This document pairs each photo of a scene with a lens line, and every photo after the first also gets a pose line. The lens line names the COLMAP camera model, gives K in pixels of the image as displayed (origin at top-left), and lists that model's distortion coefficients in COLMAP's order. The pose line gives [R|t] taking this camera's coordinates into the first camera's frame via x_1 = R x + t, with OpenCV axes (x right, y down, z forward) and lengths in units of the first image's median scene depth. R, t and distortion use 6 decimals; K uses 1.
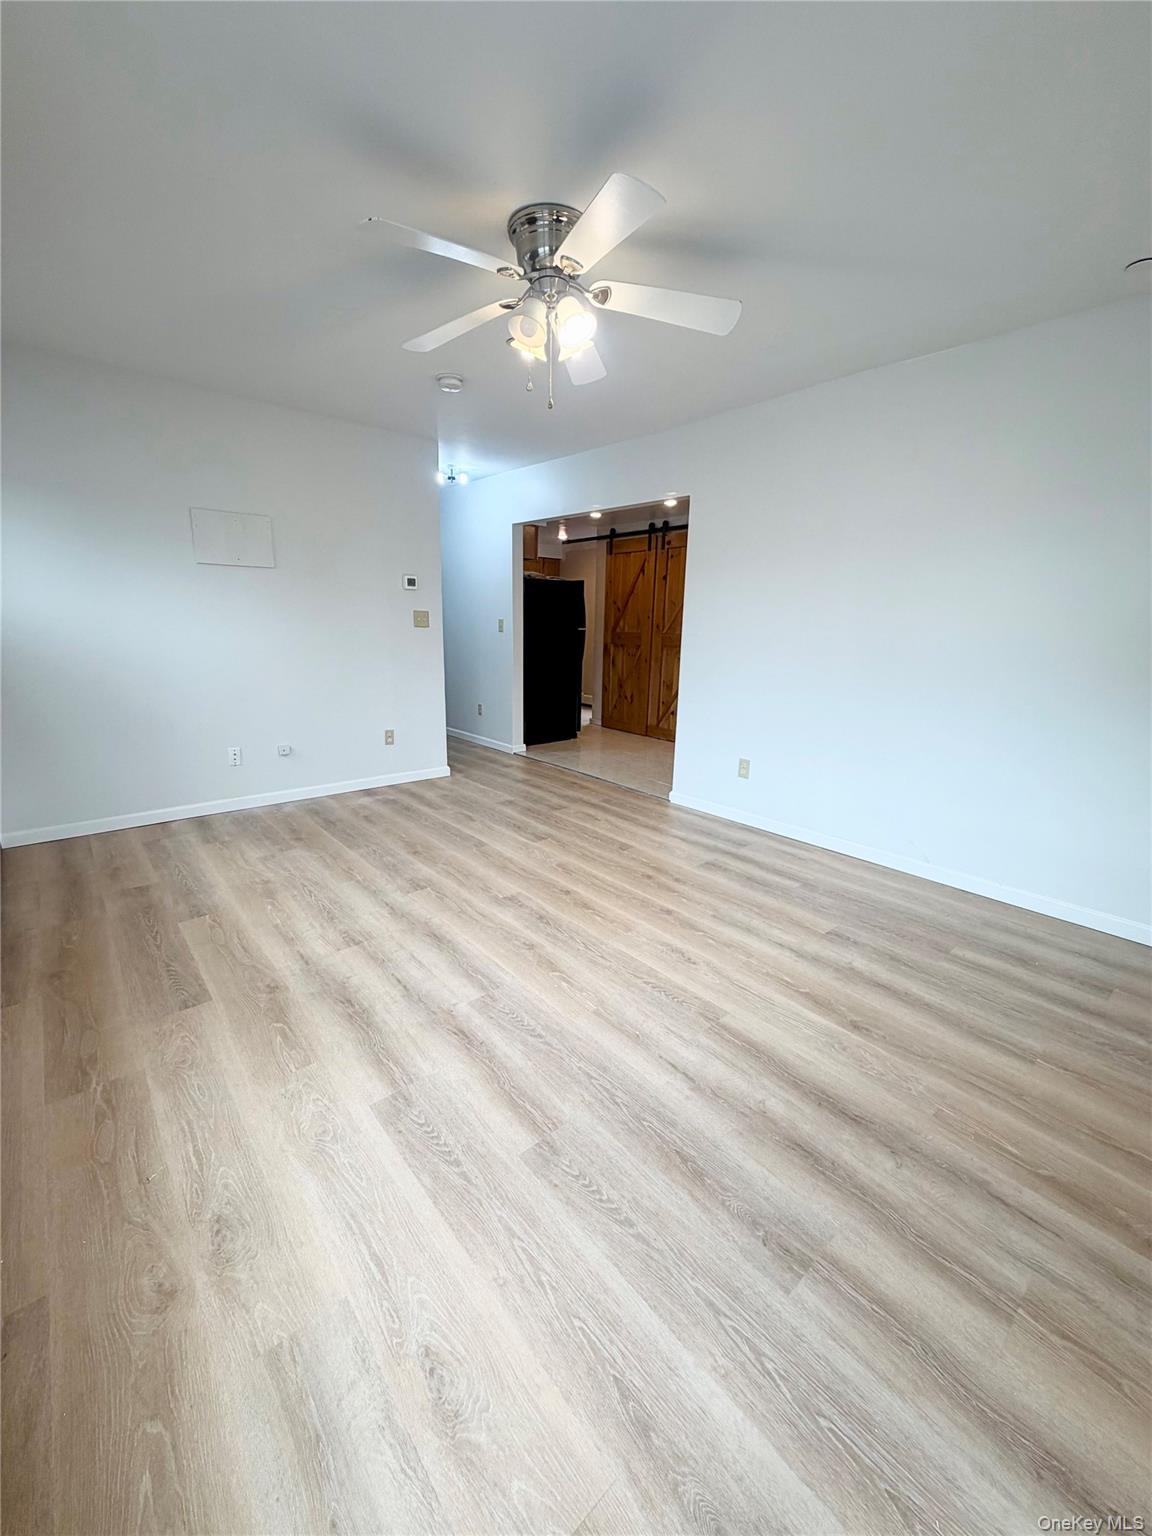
lens RADIAL K [[609.1, 0, 569.7], [0, 609.1, 771.4], [0, 0, 1]] dist [-0.010910, 0.000029]
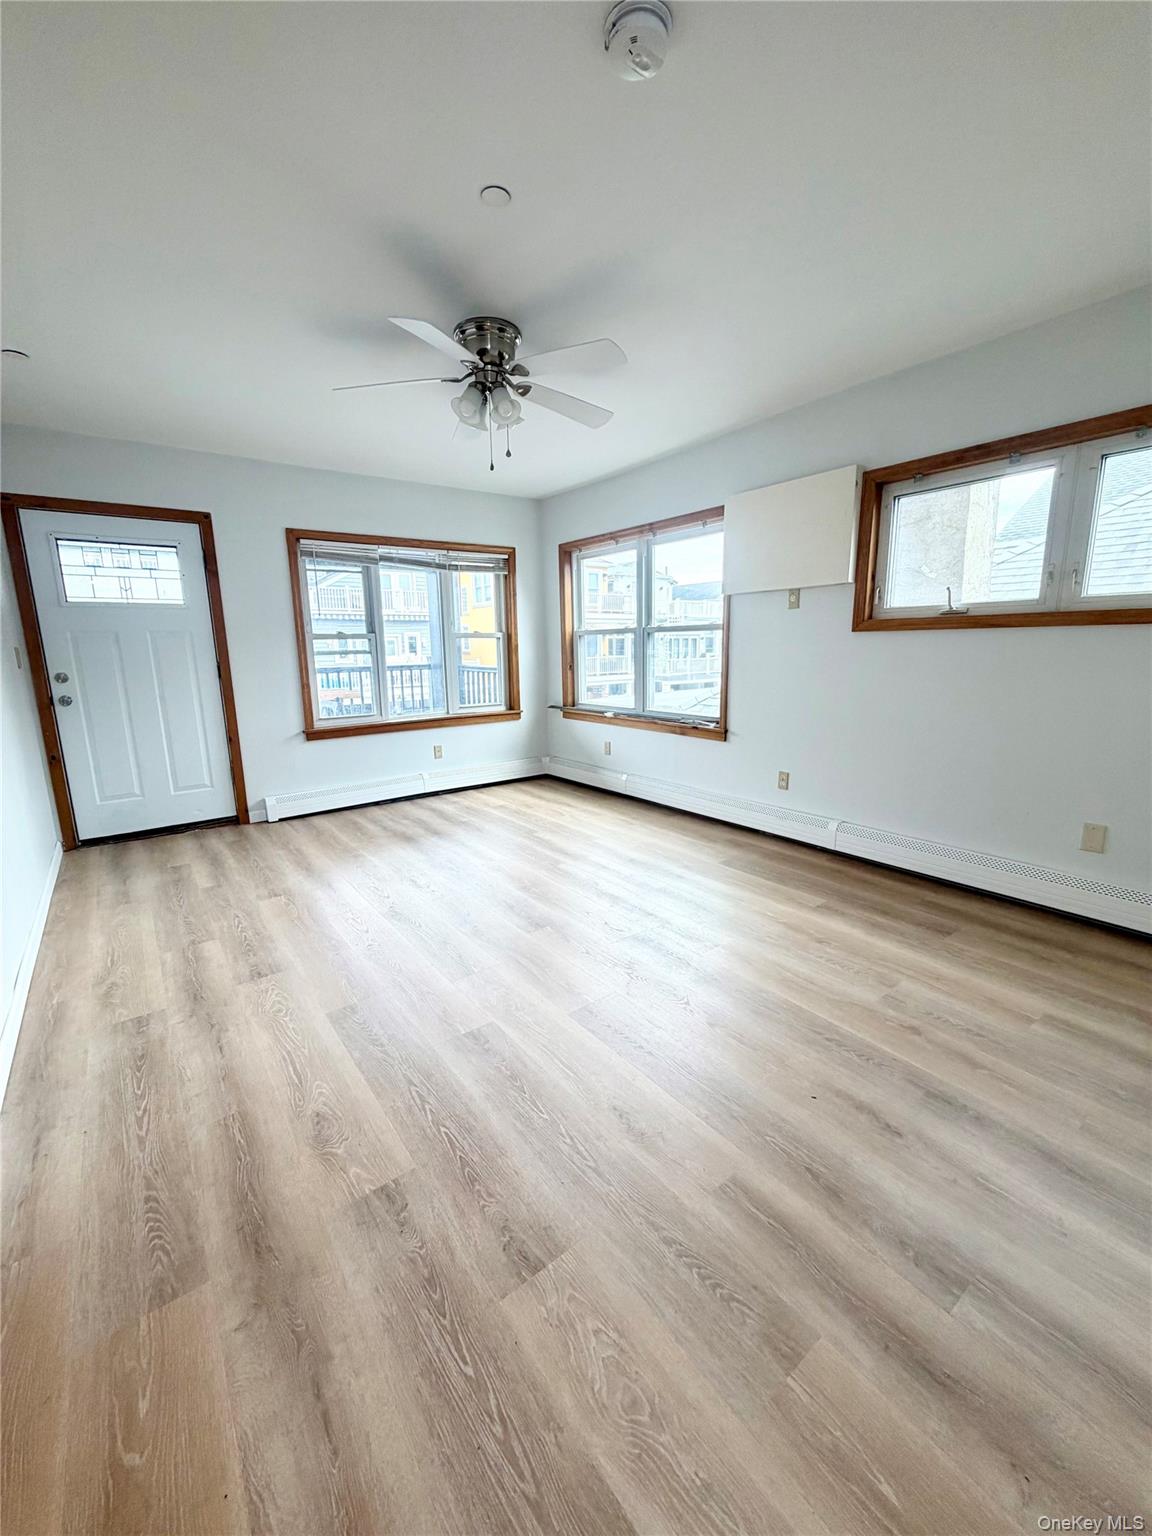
lens RADIAL K [[609.1, 0, 569.7], [0, 609.1, 771.4], [0, 0, 1]] dist [-0.010910, 0.000029]
pose [[-0.997885, -0.014977, 0.063250, -0.181872], [0.014047, 0.900405, 0.434826, -0.382169], [-0.063463, 0.434795, -0.898290, 1.561489]]
